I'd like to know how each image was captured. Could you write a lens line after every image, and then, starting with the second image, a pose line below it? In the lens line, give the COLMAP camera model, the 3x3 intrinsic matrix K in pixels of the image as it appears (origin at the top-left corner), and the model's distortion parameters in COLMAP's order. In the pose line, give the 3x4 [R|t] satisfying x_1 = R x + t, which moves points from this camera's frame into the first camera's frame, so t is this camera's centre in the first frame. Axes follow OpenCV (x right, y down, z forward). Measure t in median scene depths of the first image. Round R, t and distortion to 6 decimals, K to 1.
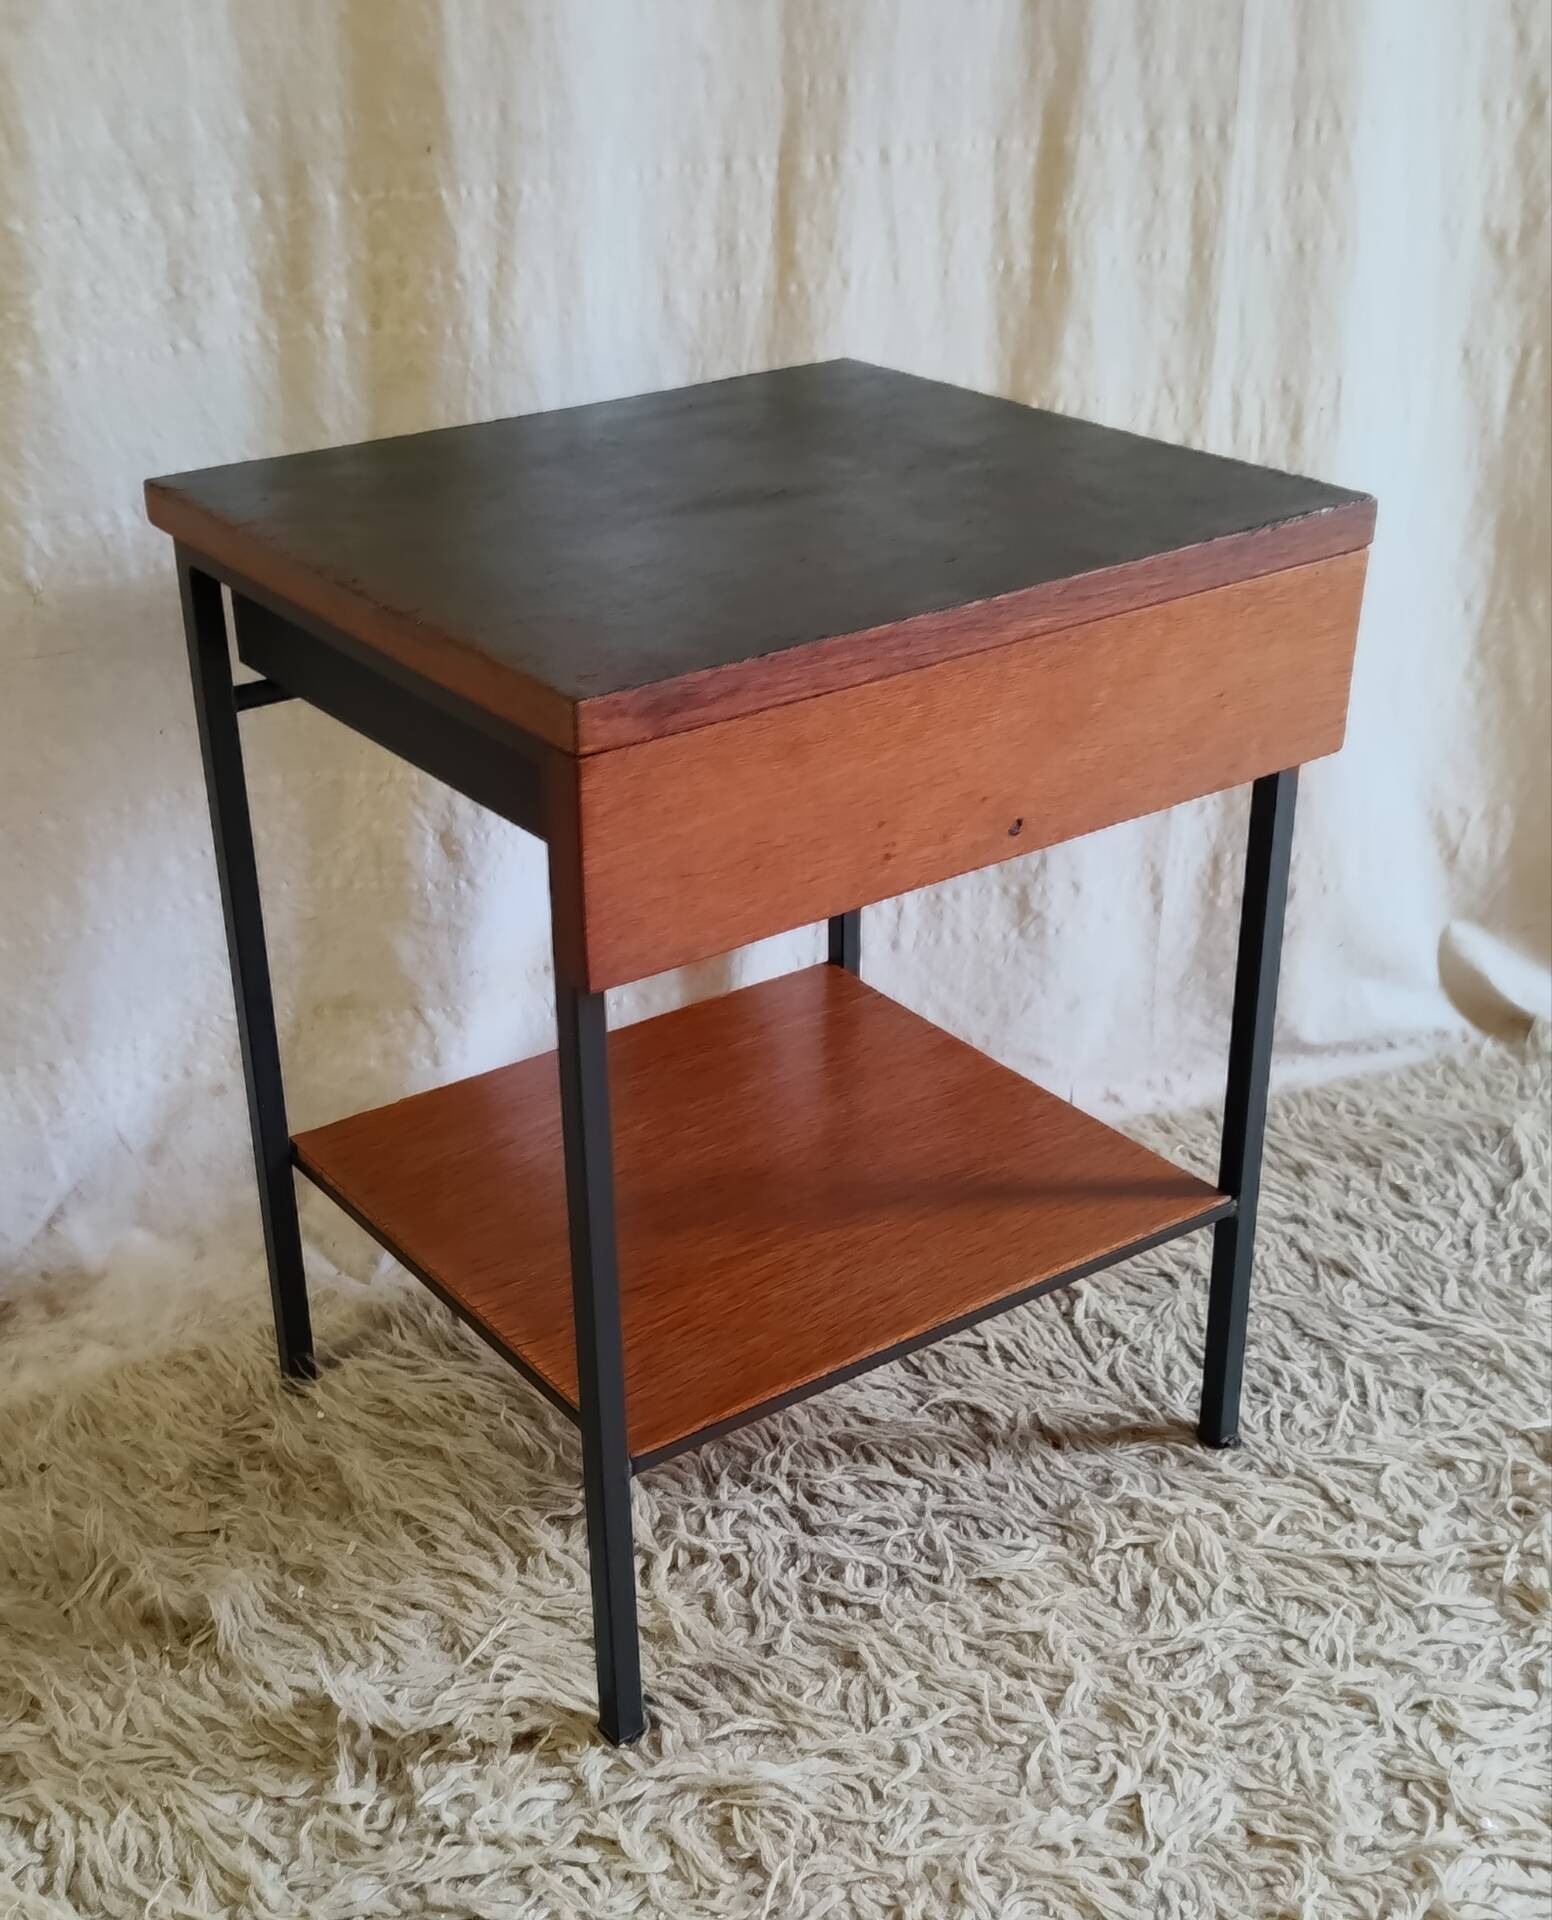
lens RADIAL K [[2464.0, 0, 700.9], [0, 2464.0, 1071.2], [0, 0, 1]] dist [0.122705, -0.353405]
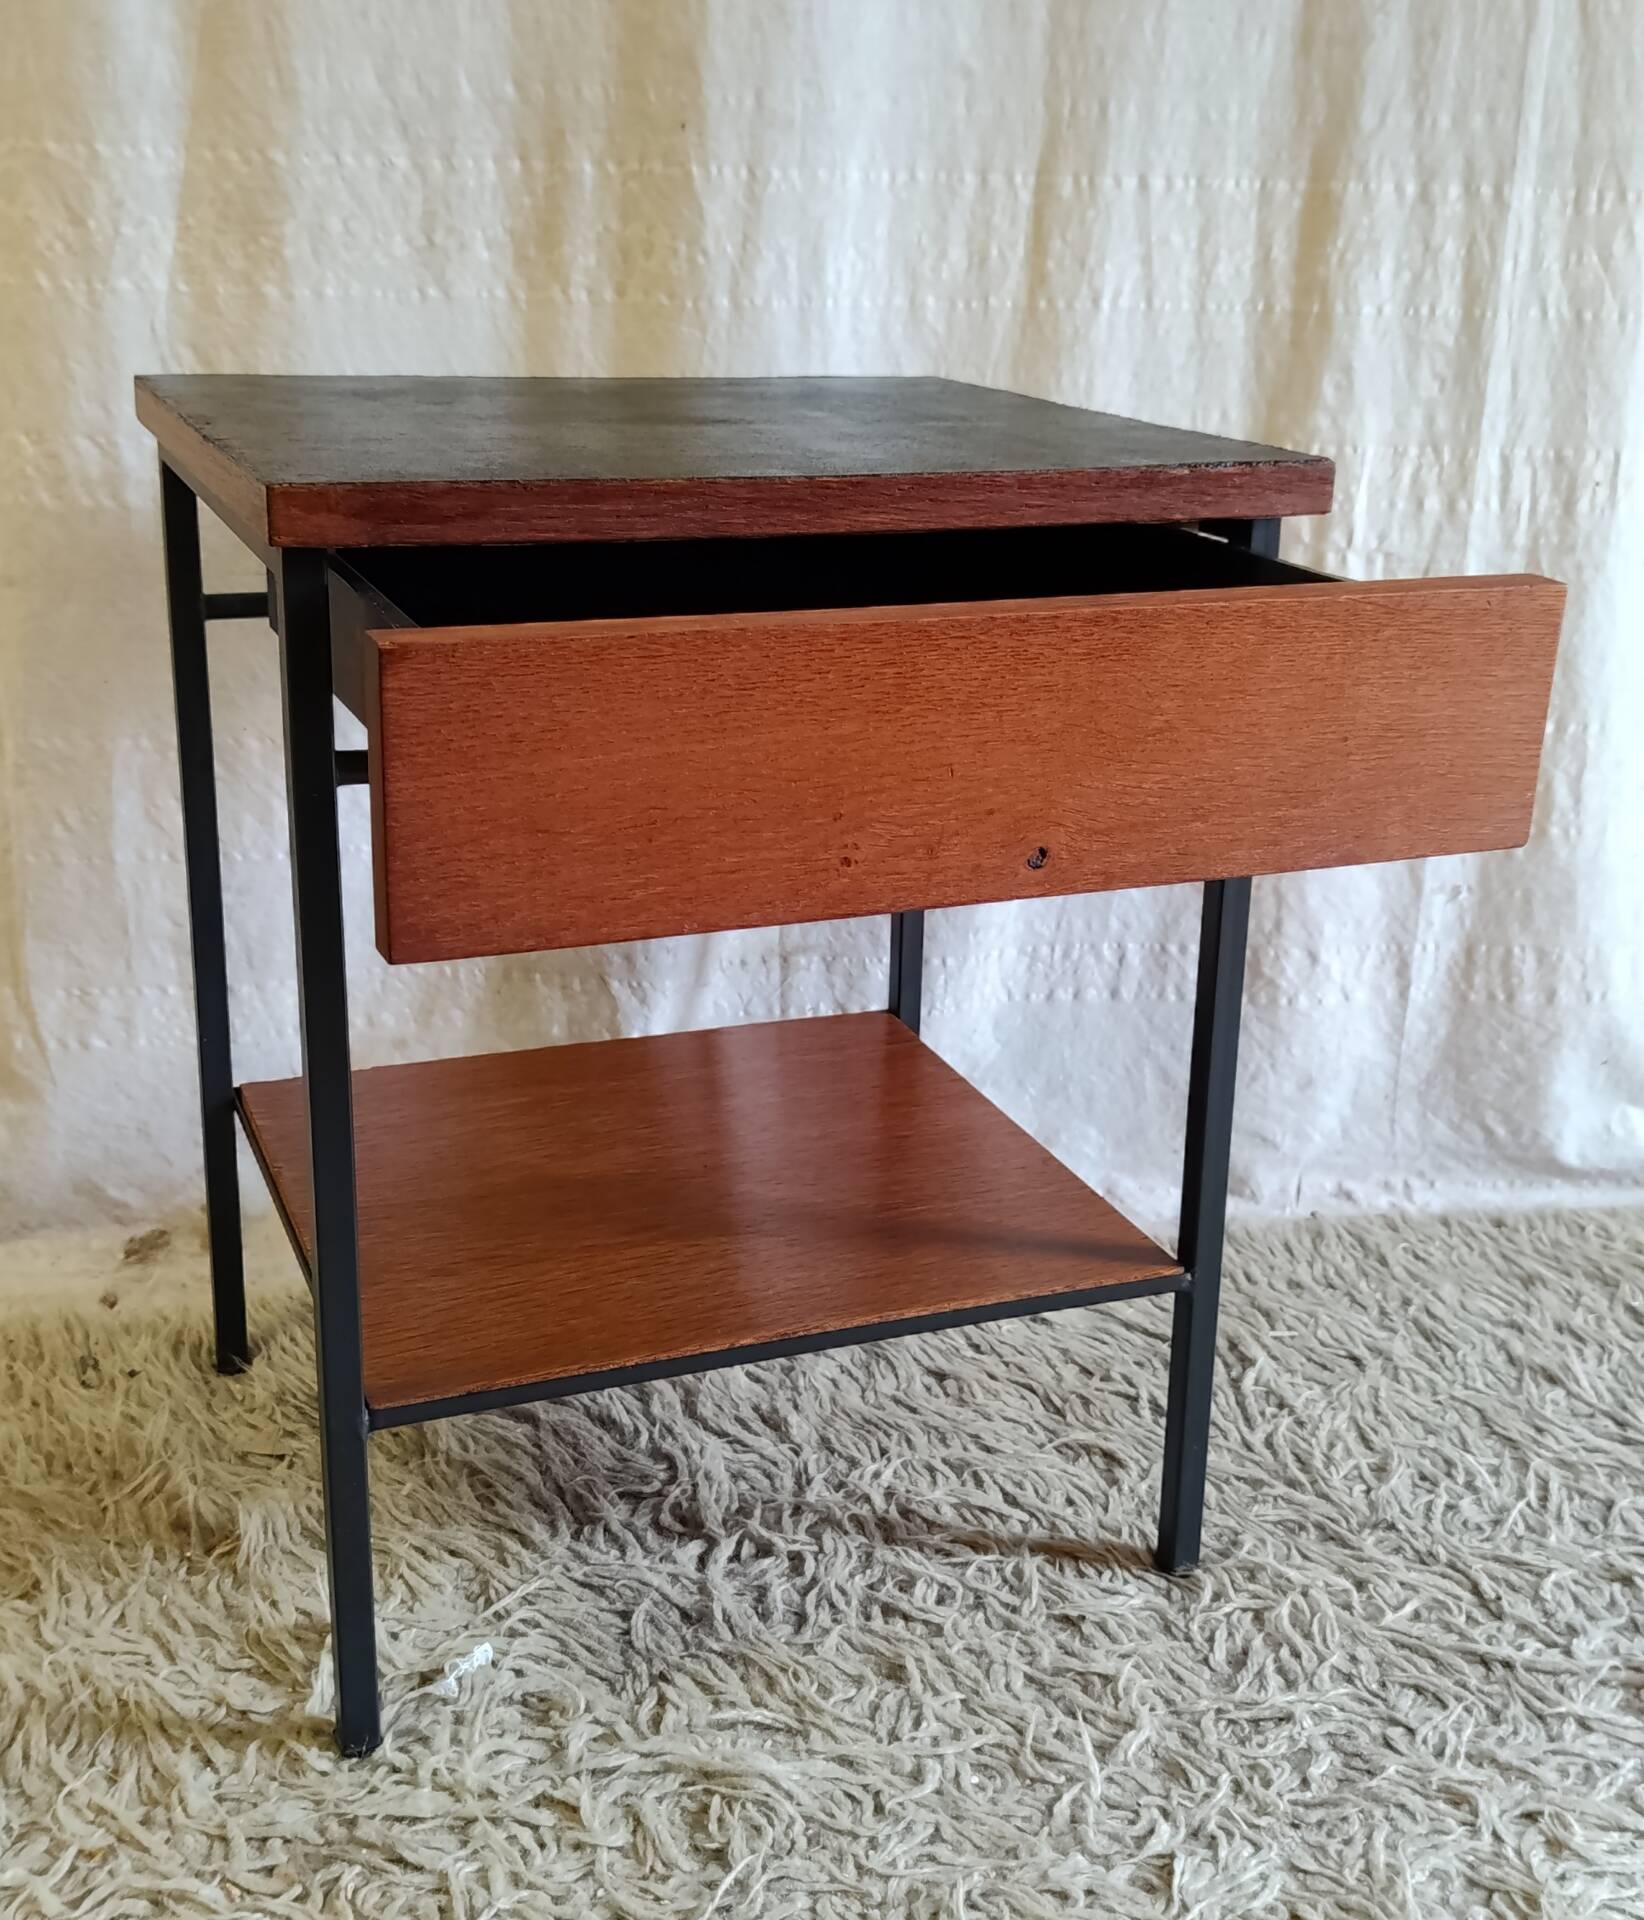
lens RADIAL K [[2350.6, 0, 824.3], [0, 2350.6, 922.7], [0, 0, 1]] dist [0.080677, -0.164353]
pose [[0.982890, 0.100612, -0.154289, 0.131471], [-0.125717, 0.978632, -0.162708, 0.106189], [0.134622, 0.179320, 0.974536, 0.100684]]
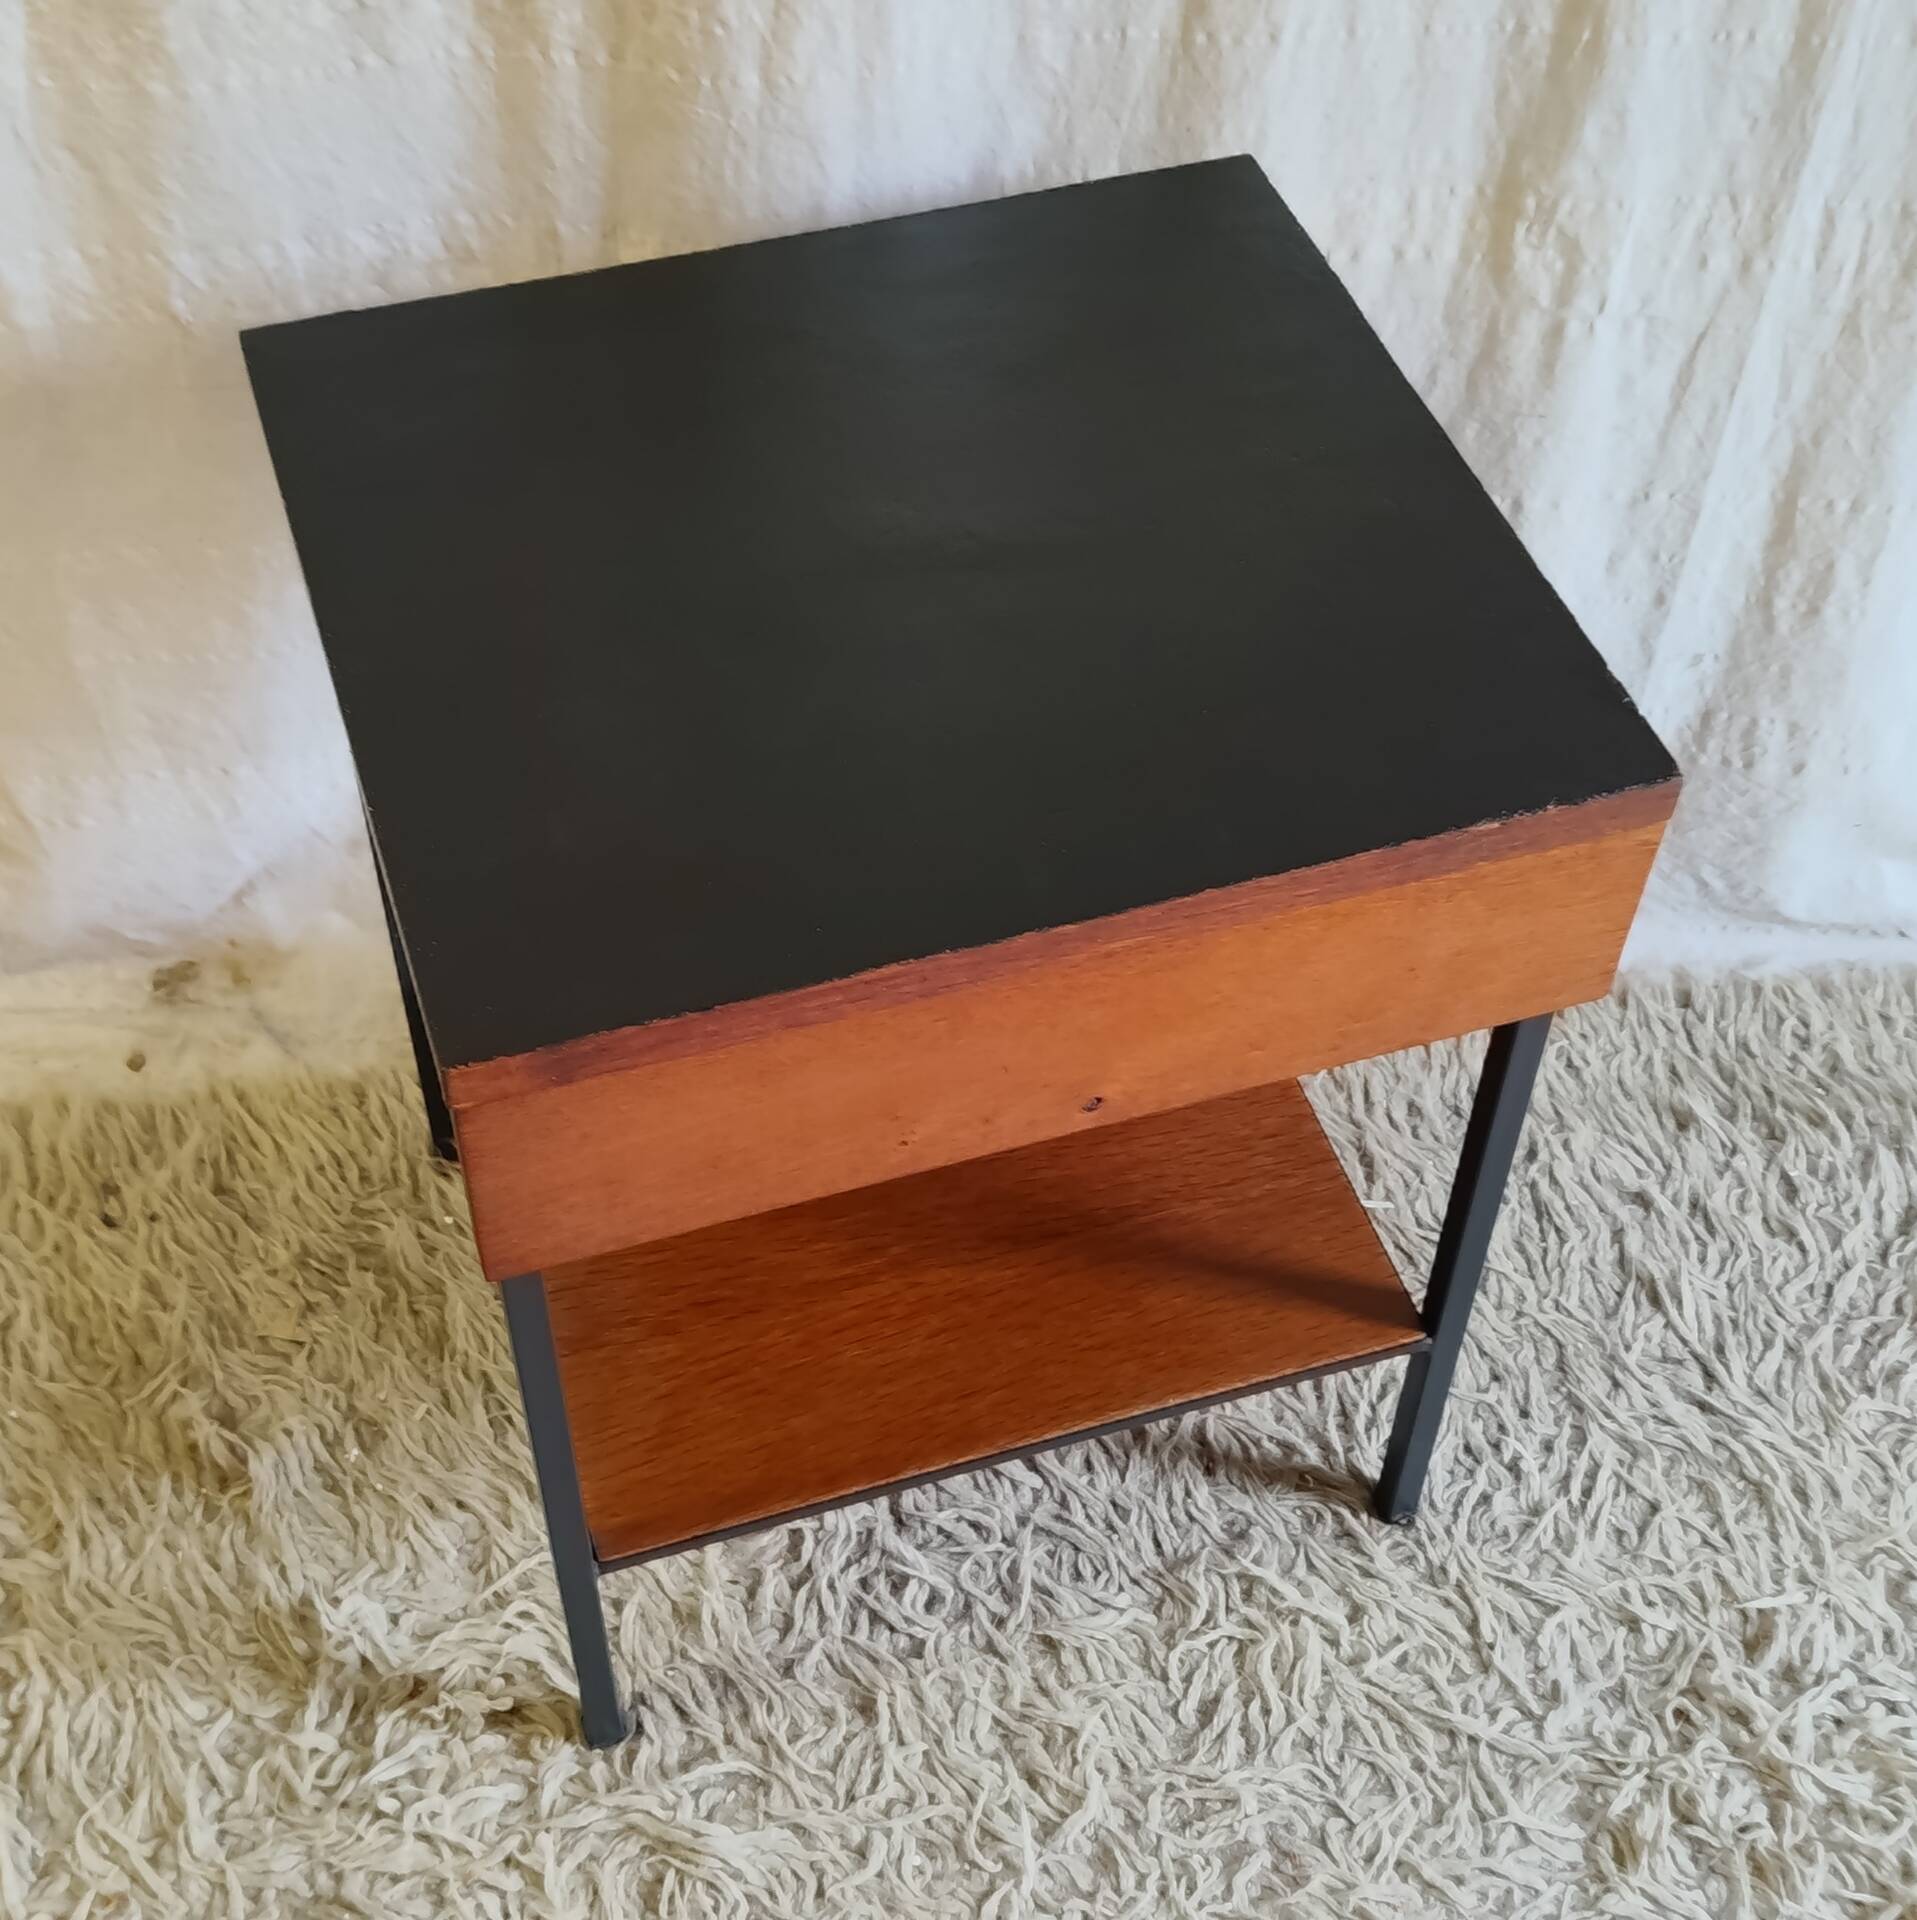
lens RADIAL K [[2827.9, 0, 910.1], [0, 2827.9, 1023.8], [0, 0, 1]] dist [0.132670, -0.358462]
pose [[0.955801, 0.244385, -0.163462, 0.176532], [-0.165479, 0.906697, 0.387966, -0.389255], [0.243024, -0.343769, 0.907062, 0.109594]]
